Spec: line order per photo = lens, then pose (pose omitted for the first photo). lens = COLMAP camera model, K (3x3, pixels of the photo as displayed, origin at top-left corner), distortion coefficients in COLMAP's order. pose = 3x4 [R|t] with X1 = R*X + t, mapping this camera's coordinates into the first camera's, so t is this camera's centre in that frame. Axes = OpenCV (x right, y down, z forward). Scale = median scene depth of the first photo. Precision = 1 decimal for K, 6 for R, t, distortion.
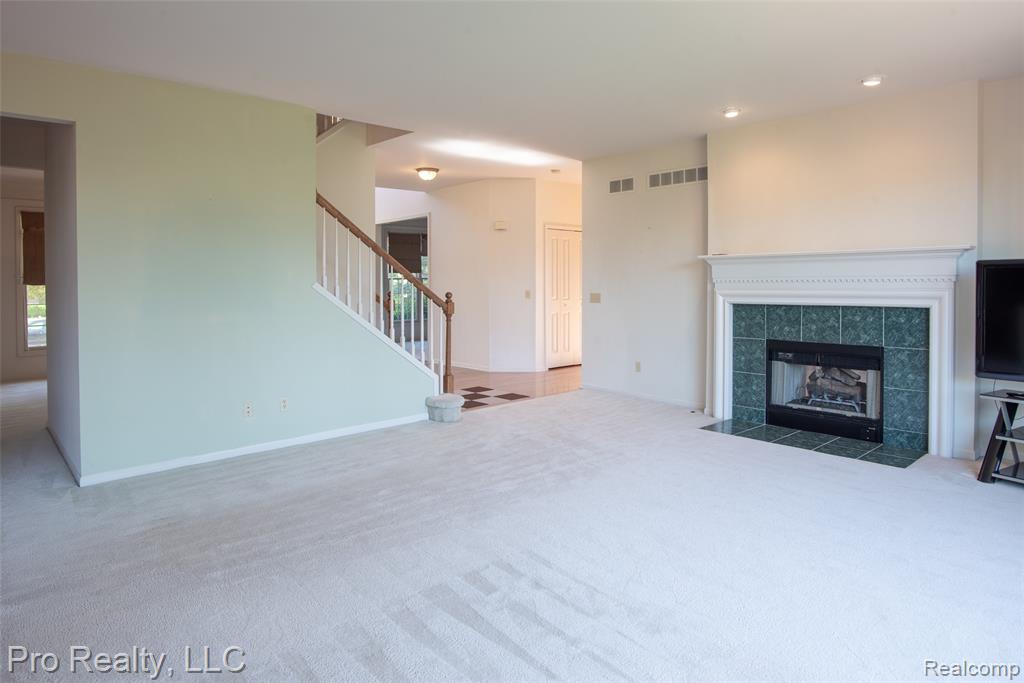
lens RADIAL K [[586.5, 0, 506.0], [0, 586.5, 346.7], [0, 0, 1]] dist [-0.044330, 0.018189]
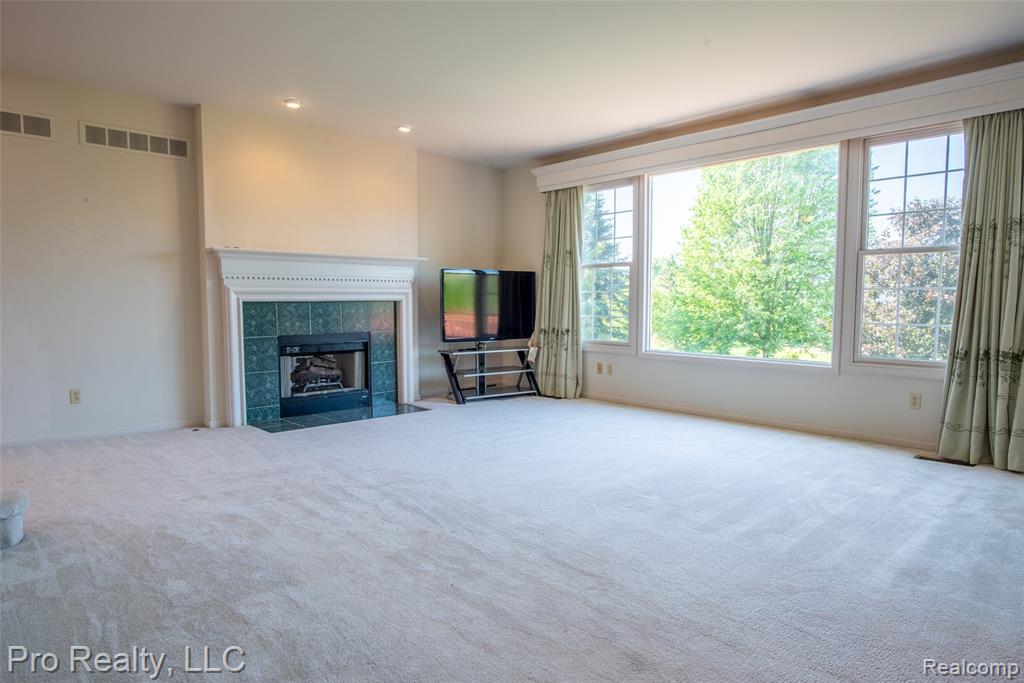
lens RADIAL K [[586.5, 0, 506.0], [0, 586.5, 346.7], [0, 0, 1]] dist [-0.044330, 0.018189]
pose [[-0.006957, -0.095573, 0.995398, -0.562868], [0.084966, 0.991766, 0.095818, -0.057023], [-0.996360, 0.085242, 0.001221, 0.597970]]
